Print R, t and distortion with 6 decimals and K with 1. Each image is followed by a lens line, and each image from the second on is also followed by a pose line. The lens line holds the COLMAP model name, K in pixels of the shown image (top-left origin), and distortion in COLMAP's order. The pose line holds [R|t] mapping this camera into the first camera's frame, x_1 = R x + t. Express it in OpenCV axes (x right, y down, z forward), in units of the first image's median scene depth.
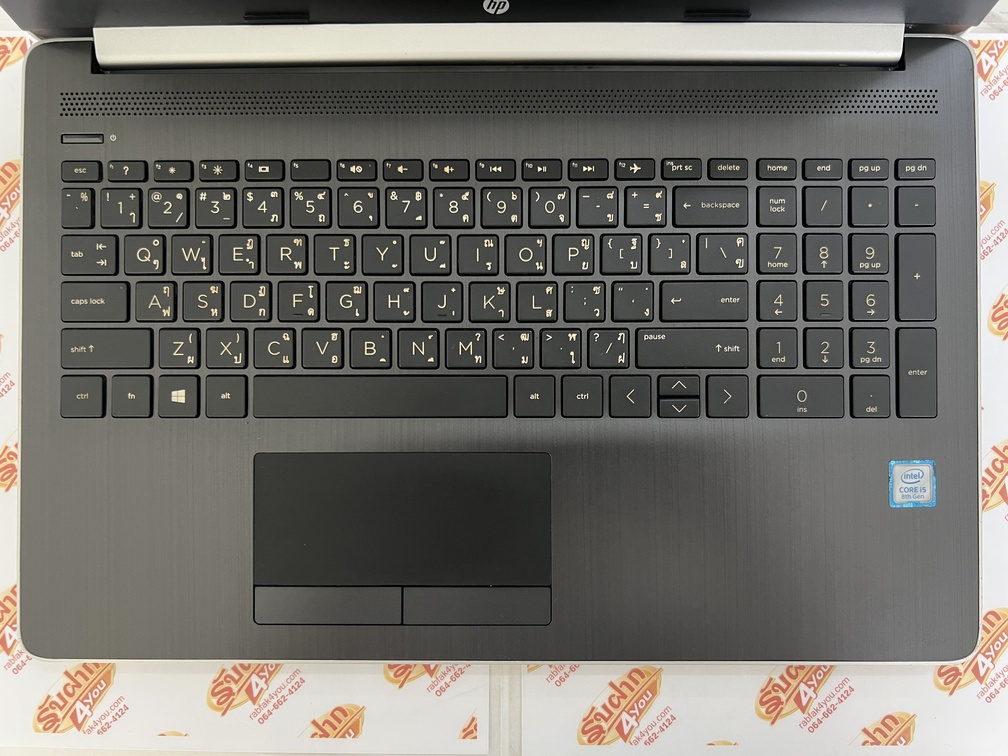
lens RADIAL K [[812.7, 0, 504.0], [0, 812.7, 378.0], [0, 0, 1]] dist [0.022836, -0.077745]
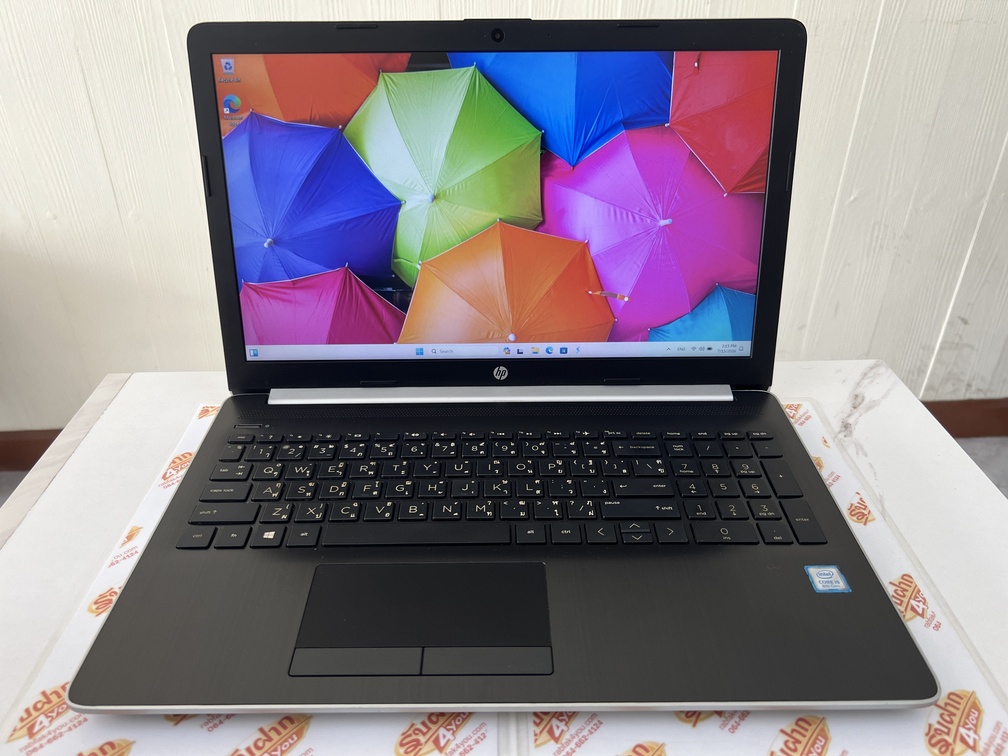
lens RADIAL K [[812.7, 0, 504.0], [0, 812.7, 378.0], [0, 0, 1]] dist [0.022836, -0.077745]
pose [[0.999883, 0.002552, 0.015055, -0.028437], [0.011734, 0.502530, -0.864480, 1.077531], [-0.009771, 0.864556, 0.502442, 0.085807]]
